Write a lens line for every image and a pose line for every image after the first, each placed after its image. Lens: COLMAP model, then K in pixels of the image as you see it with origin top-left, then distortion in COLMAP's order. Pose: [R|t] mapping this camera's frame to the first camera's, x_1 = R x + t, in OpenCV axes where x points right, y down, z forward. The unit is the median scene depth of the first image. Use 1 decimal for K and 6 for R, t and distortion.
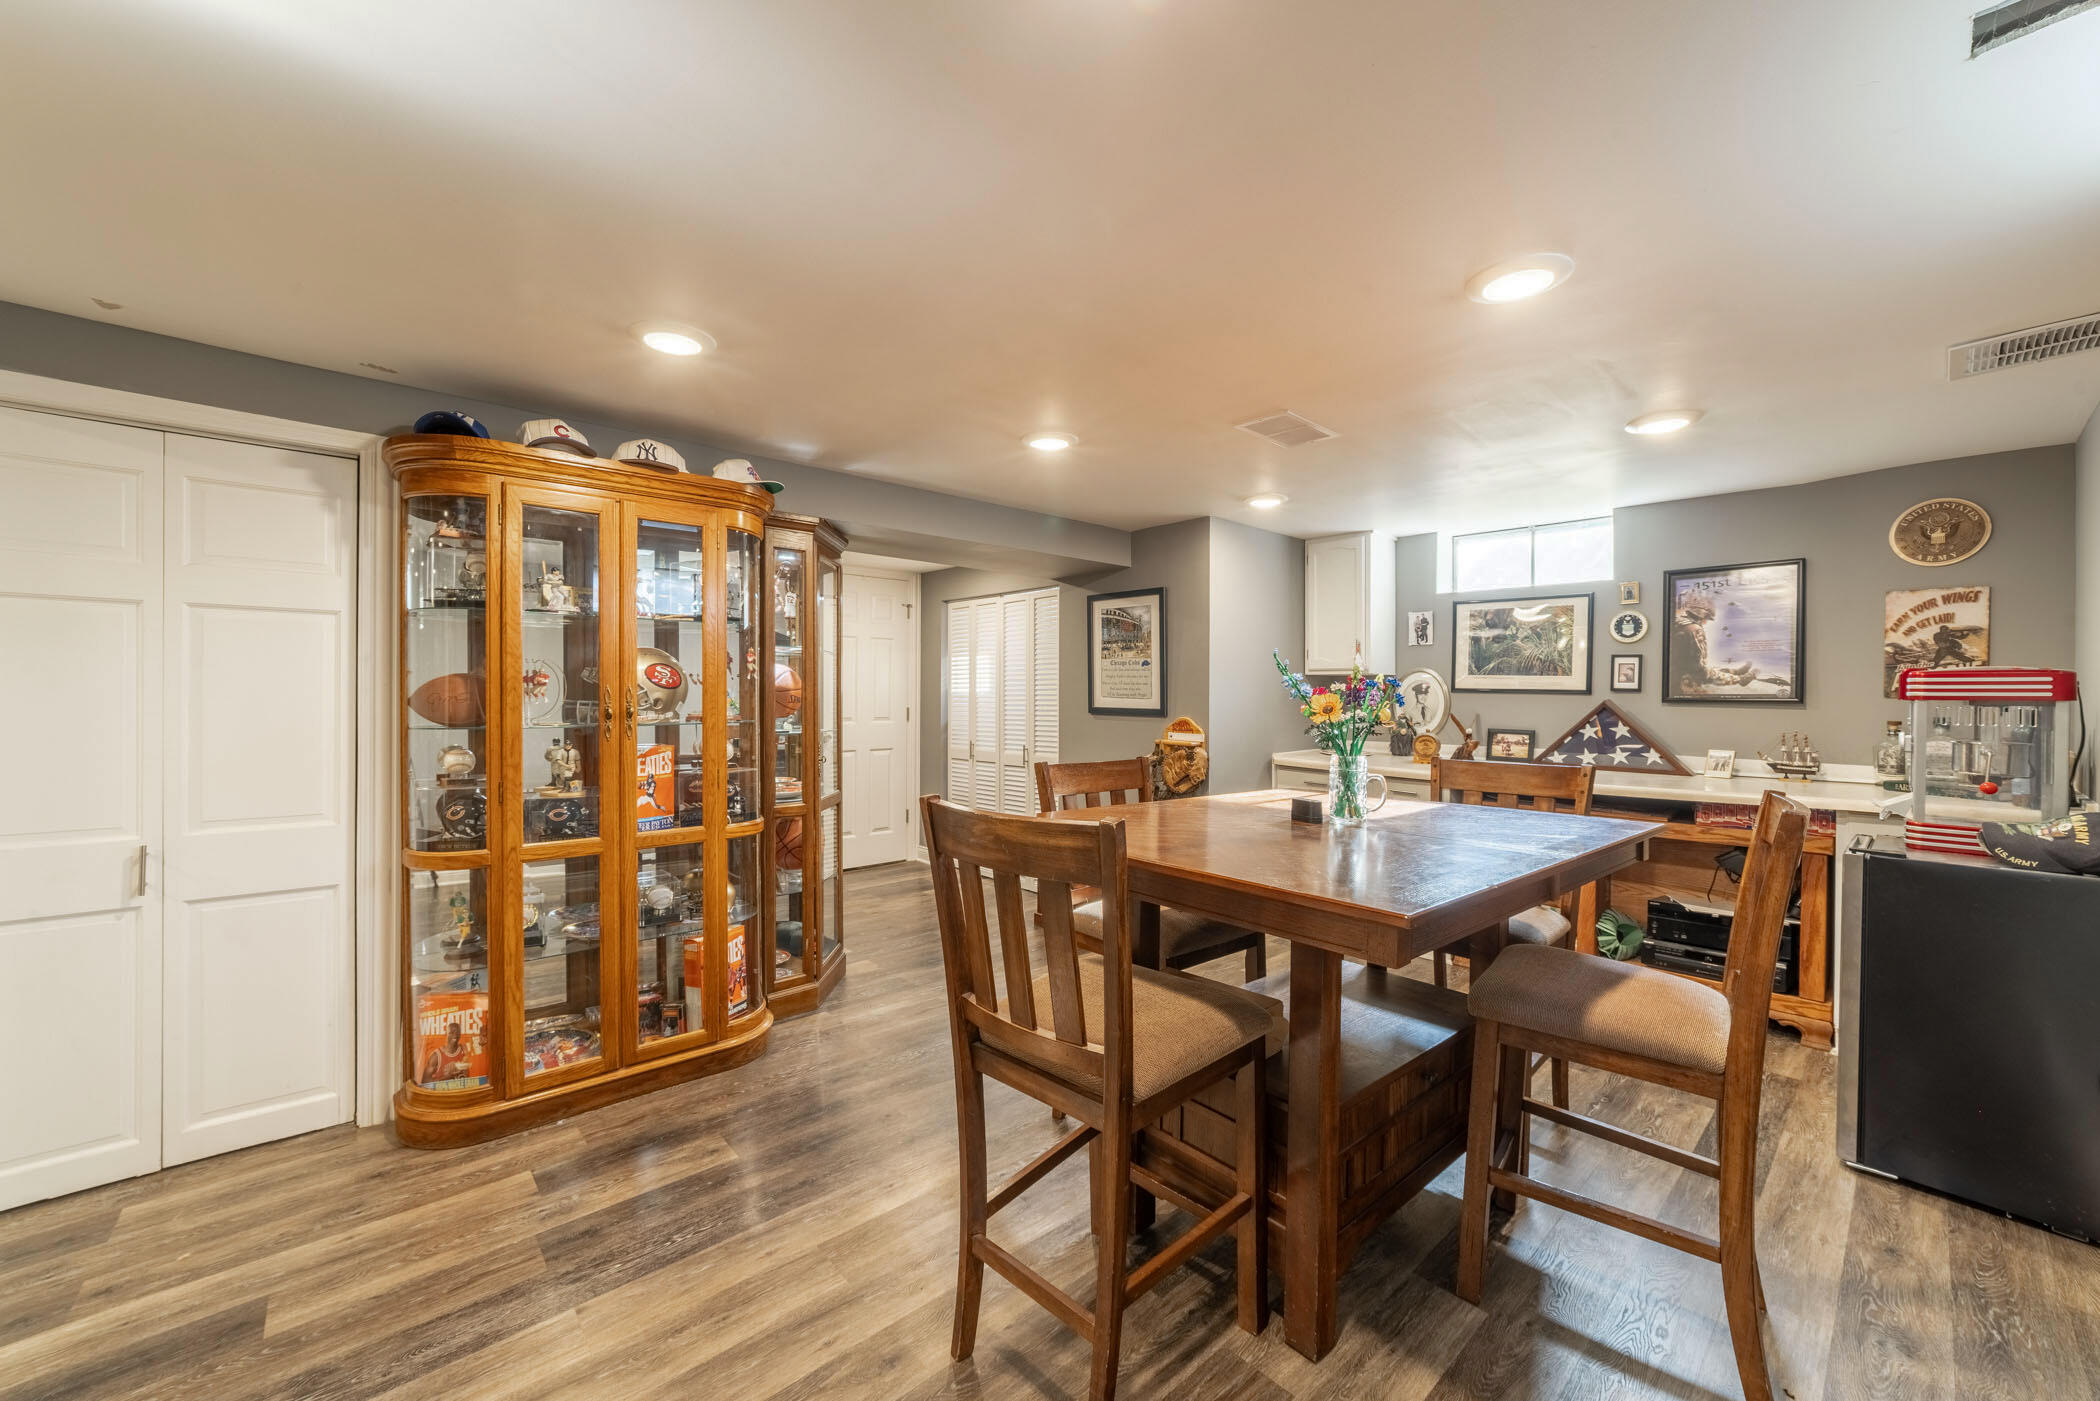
lens RADIAL K [[790.9, 0, 1047.8], [0, 790.9, 706.0], [0, 0, 1]] dist [-0.002604, 0.000002]
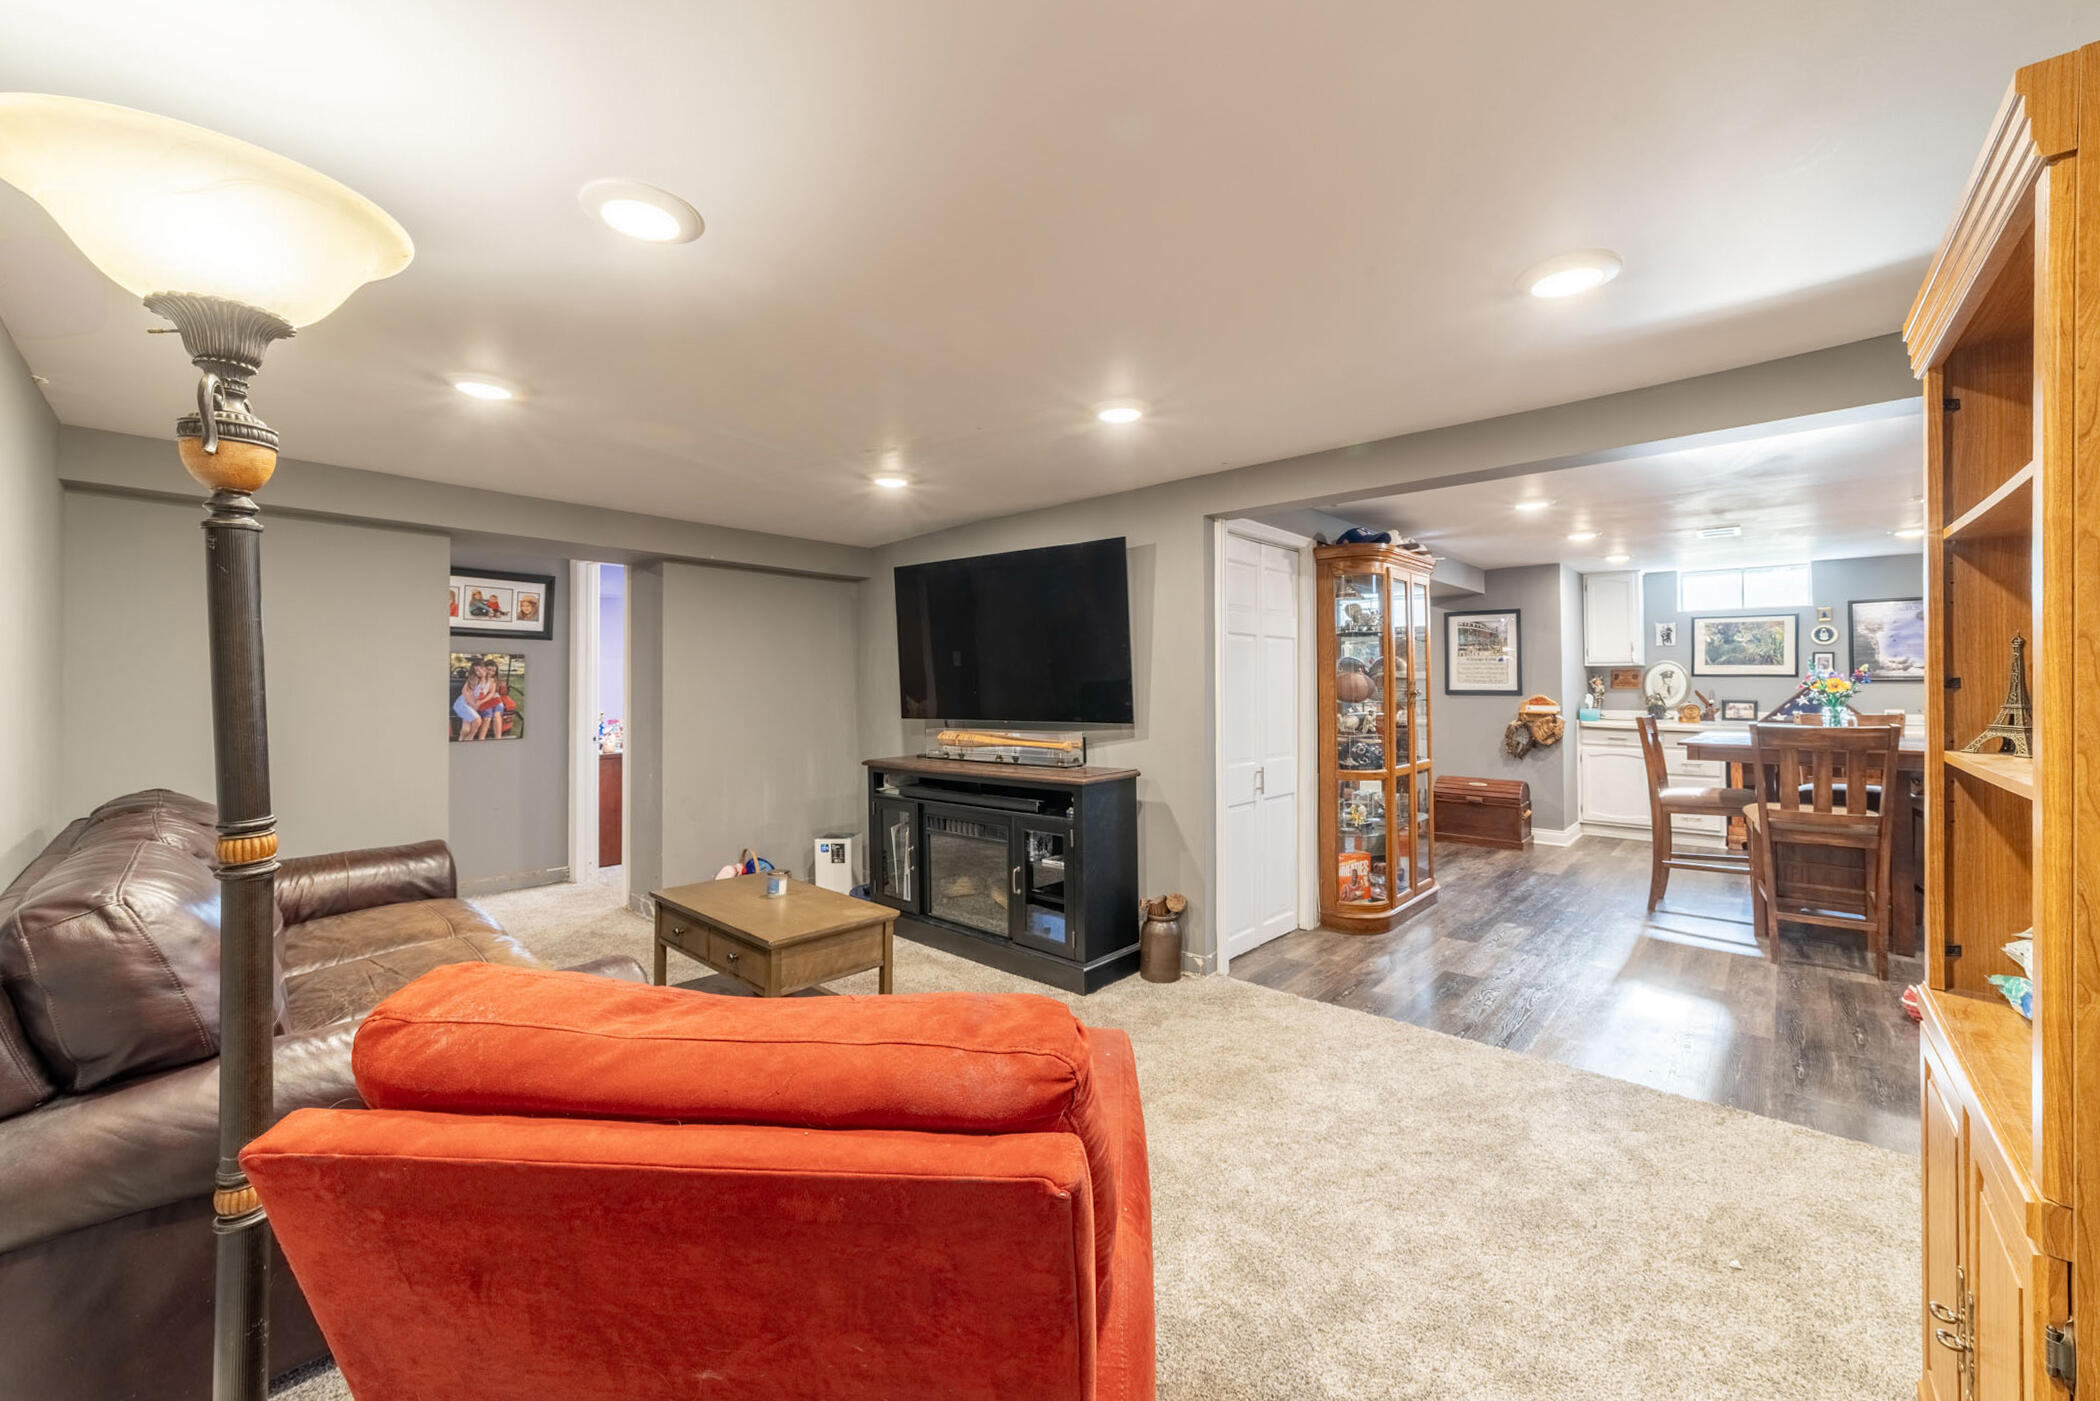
lens RADIAL K [[790.9, 0, 1041.2], [0, 790.9, 679.1], [0, 0, 1]] dist [-0.002604, 0.000002]
pose [[0.995183, -0.011470, 0.097366, -0.918776], [0.013251, 0.999756, -0.017669, -0.002649], [-0.097139, 0.018874, 0.995092, -0.404333]]
